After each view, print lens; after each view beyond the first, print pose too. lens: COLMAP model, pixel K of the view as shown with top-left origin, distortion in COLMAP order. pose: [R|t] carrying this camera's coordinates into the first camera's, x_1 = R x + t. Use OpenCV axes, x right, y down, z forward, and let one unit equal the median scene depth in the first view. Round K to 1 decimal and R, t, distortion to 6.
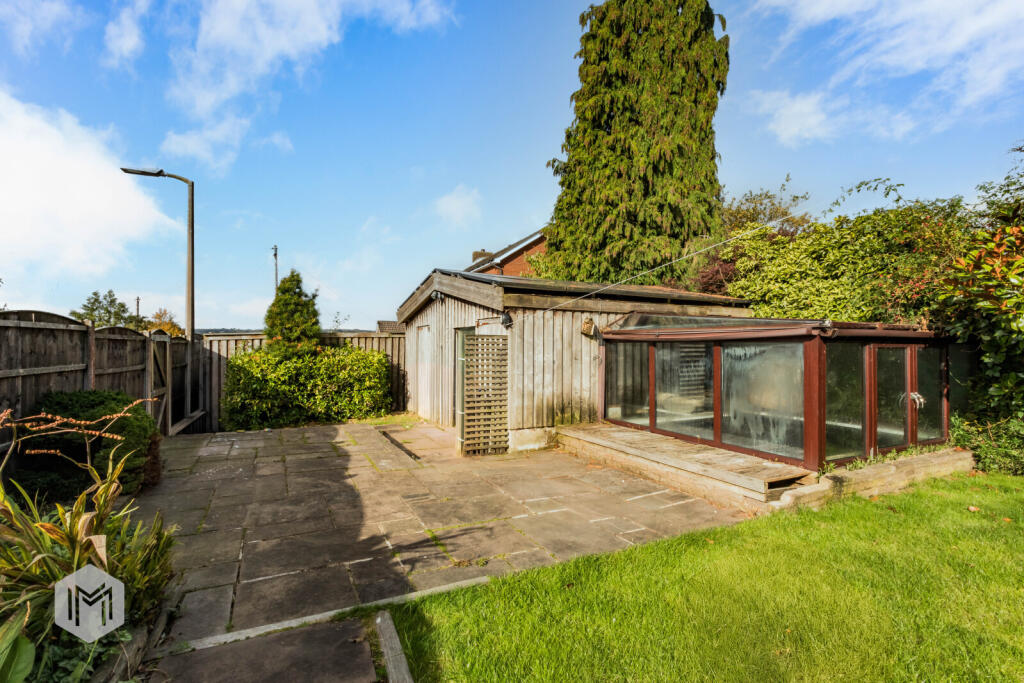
lens RADIAL K [[470.1, 0, 512.3], [0, 470.1, 341.3], [0, 0, 1]] dist [-0.000714, -0.000060]
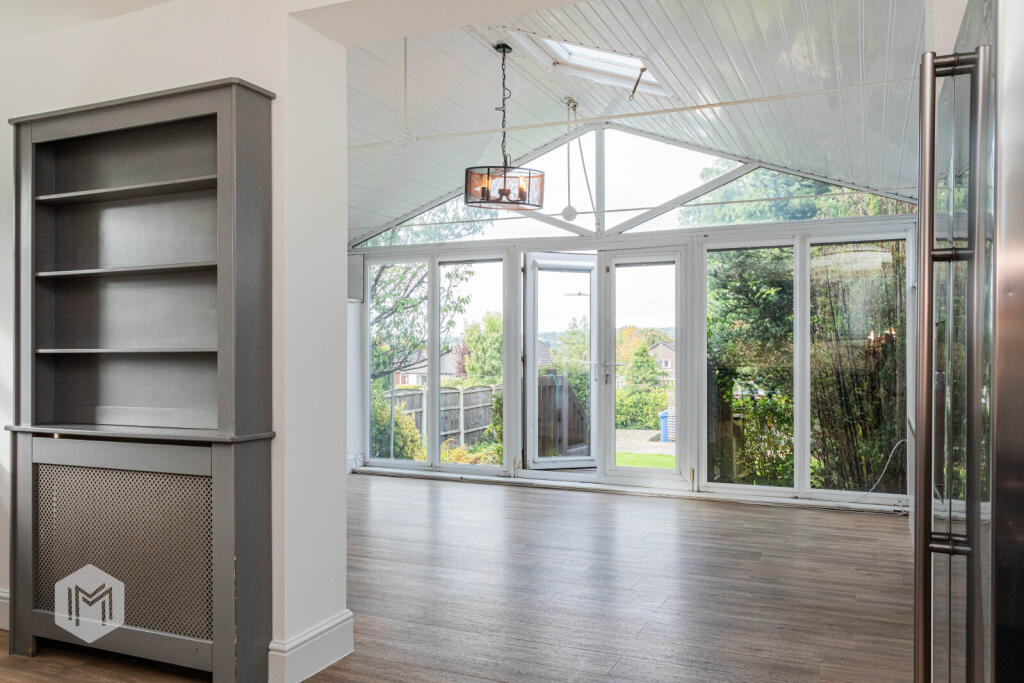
lens RADIAL K [[821.0, 0, 510.9], [0, 821.0, 343.1], [0, 0, 1]] dist [0.000007, -0.000001]
pose [[0.678030, 0.001793, -0.735032, 1.496385], [0.003326, 0.999979, 0.005508, -0.172717], [0.735027, -0.006179, 0.678010, -1.465811]]
